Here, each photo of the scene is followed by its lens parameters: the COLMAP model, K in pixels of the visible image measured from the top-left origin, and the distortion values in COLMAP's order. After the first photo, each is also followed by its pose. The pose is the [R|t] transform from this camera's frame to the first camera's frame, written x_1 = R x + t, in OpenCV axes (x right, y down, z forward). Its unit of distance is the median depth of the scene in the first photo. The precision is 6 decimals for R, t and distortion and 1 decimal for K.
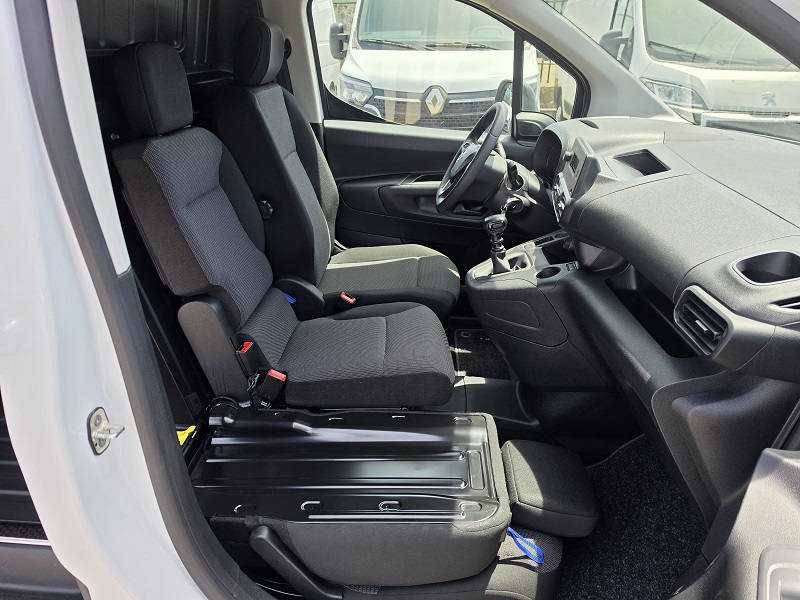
lens RADIAL K [[563.4, 0, 388.9], [0, 563.4, 299.8], [0, 0, 1]] dist [0.114758, -0.223213]
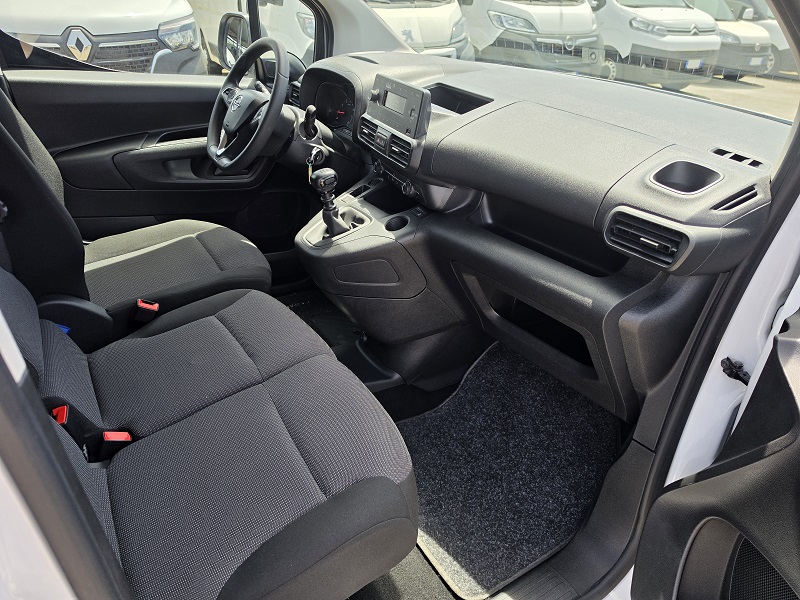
lens RADIAL K [[559.5, 0, 400.0], [0, 559.5, 300.0], [0, 0, 1]] dist [0.045747, -0.051629]
pose [[0.811593, -0.261173, 0.522596, -0.194809], [0.213675, 0.965235, 0.150548, -0.052378], [-0.543747, -0.010518, 0.839184, 0.179334]]
